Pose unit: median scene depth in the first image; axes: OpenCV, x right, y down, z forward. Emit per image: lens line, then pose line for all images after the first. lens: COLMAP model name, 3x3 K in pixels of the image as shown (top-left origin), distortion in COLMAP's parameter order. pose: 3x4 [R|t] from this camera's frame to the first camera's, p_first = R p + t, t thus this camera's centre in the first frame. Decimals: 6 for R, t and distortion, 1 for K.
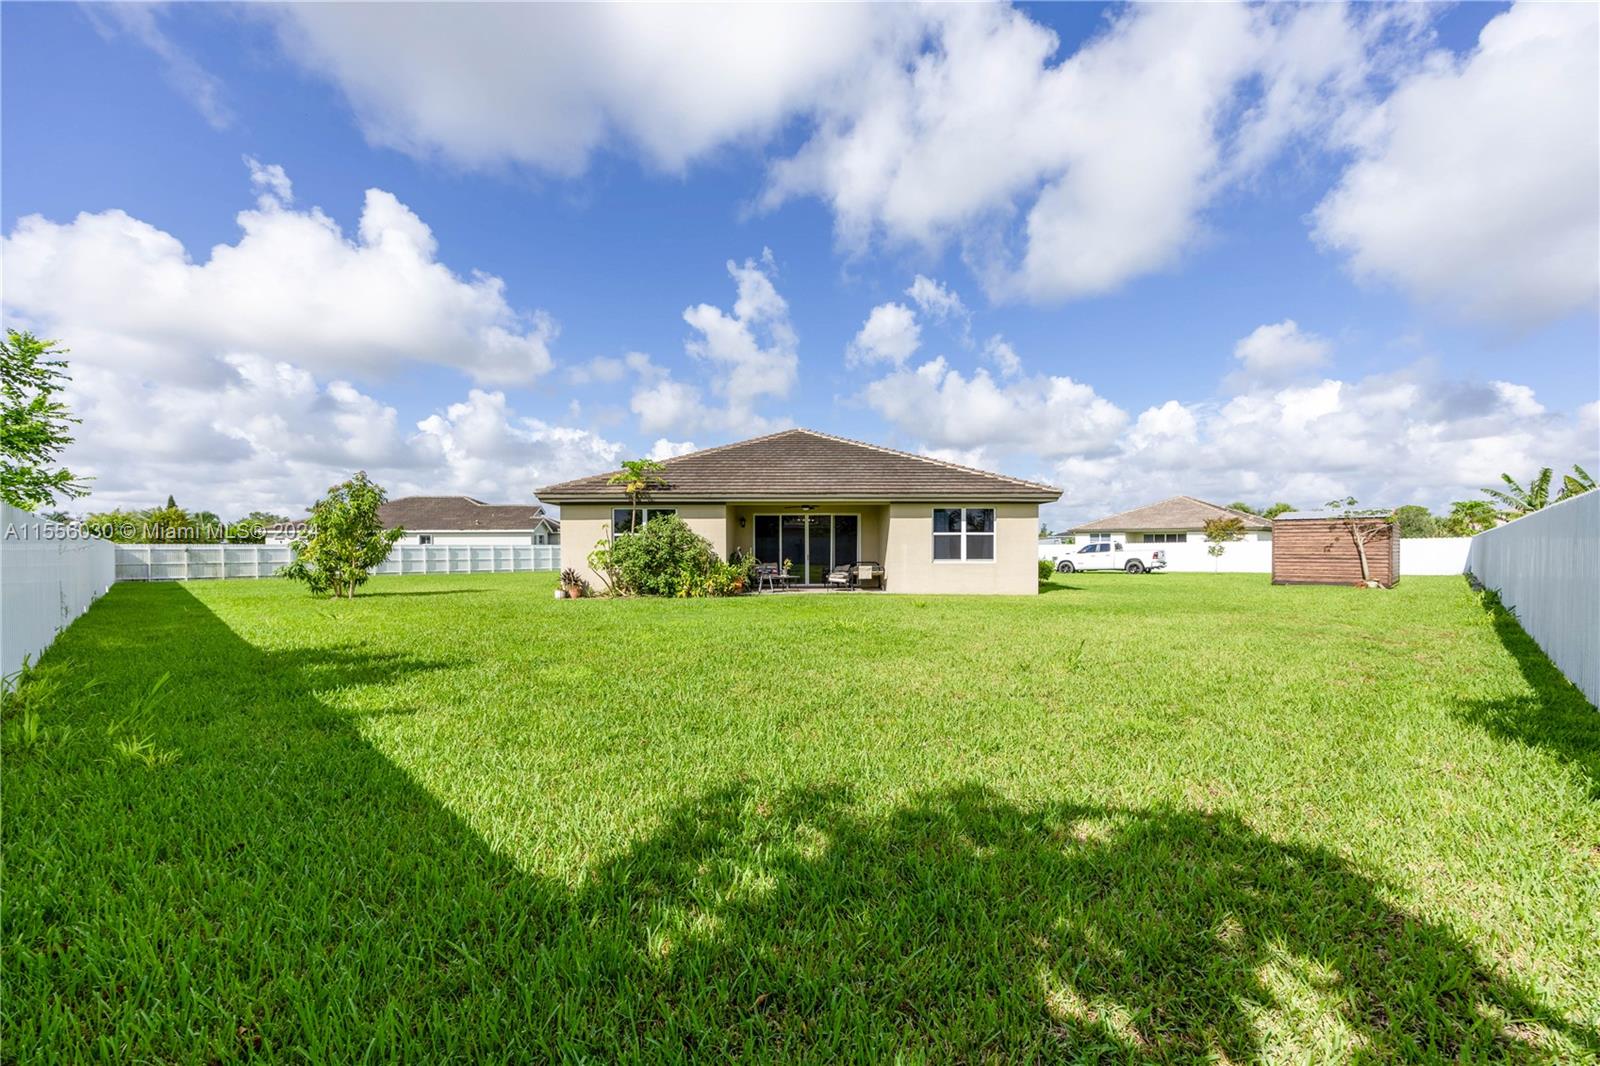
lens RADIAL K [[645.3, 0, 802.5], [0, 645.3, 536.7], [0, 0, 1]] dist [0.000390, 0.000074]
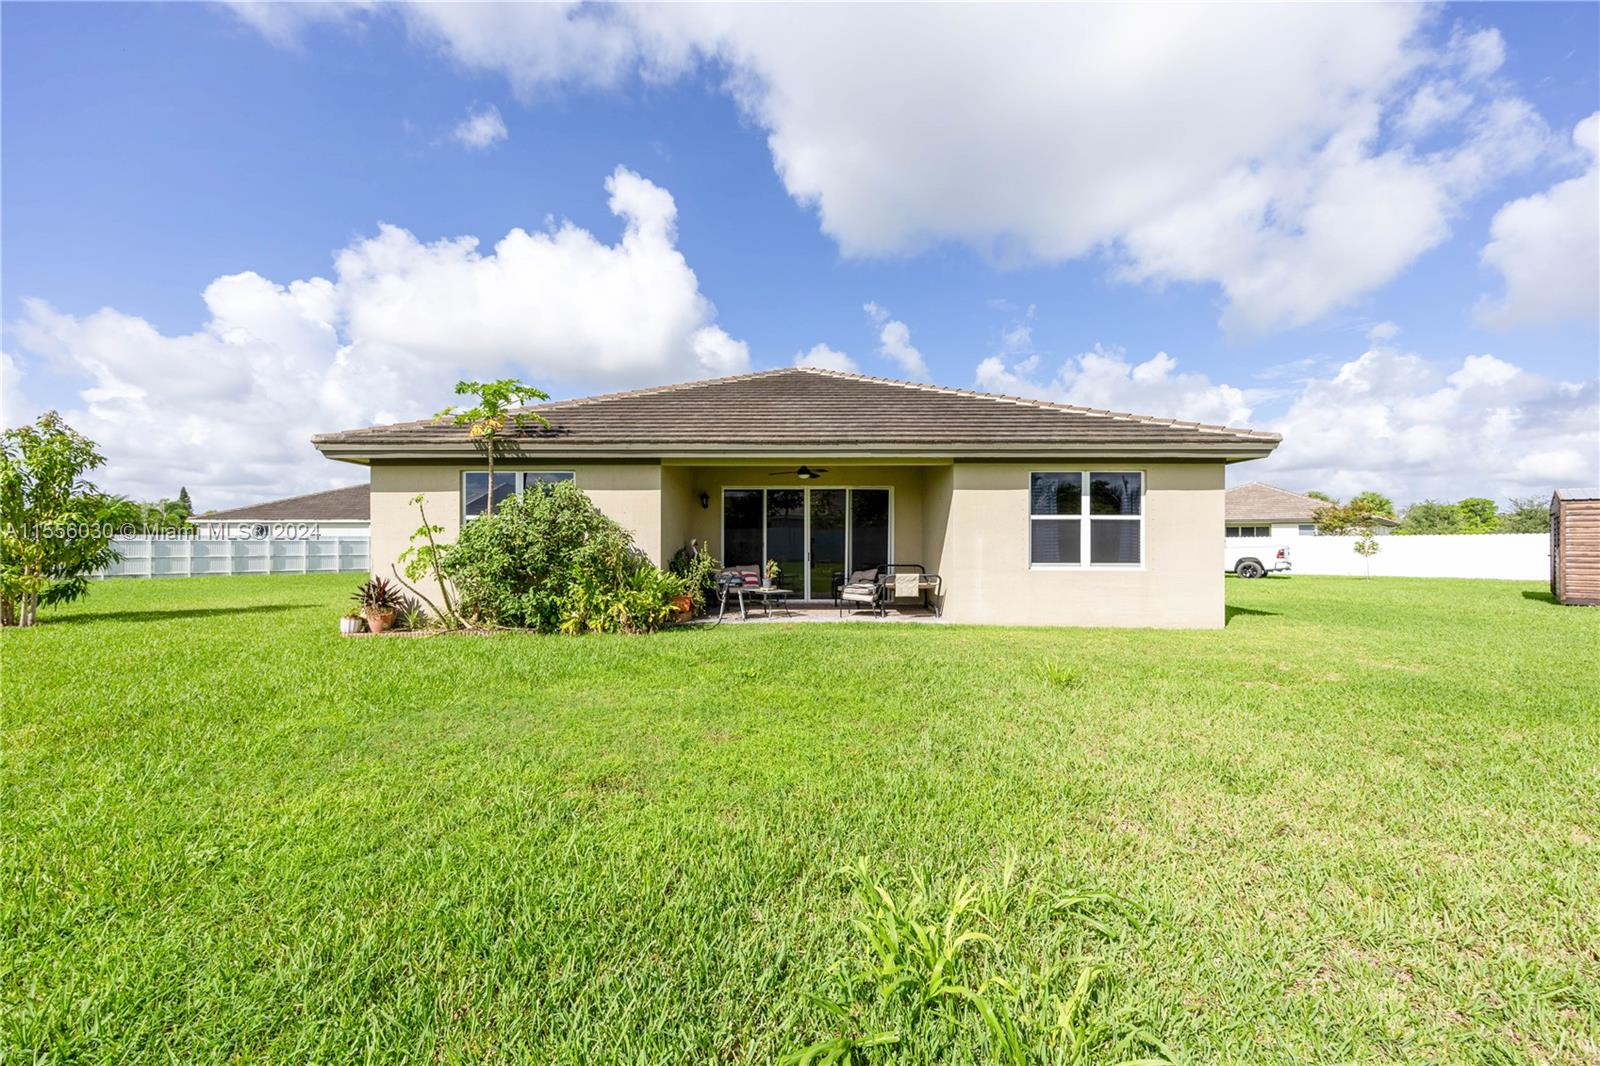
lens RADIAL K [[645.3, 0, 796.3], [0, 645.3, 531.6], [0, 0, 1]] dist [0.000390, 0.000074]
pose [[0.999739, 0.003606, -0.022550, 0.012055], [-0.003563, 0.999992, 0.001907, 0.007406], [0.022557, -0.001827, 0.999744, 0.428450]]
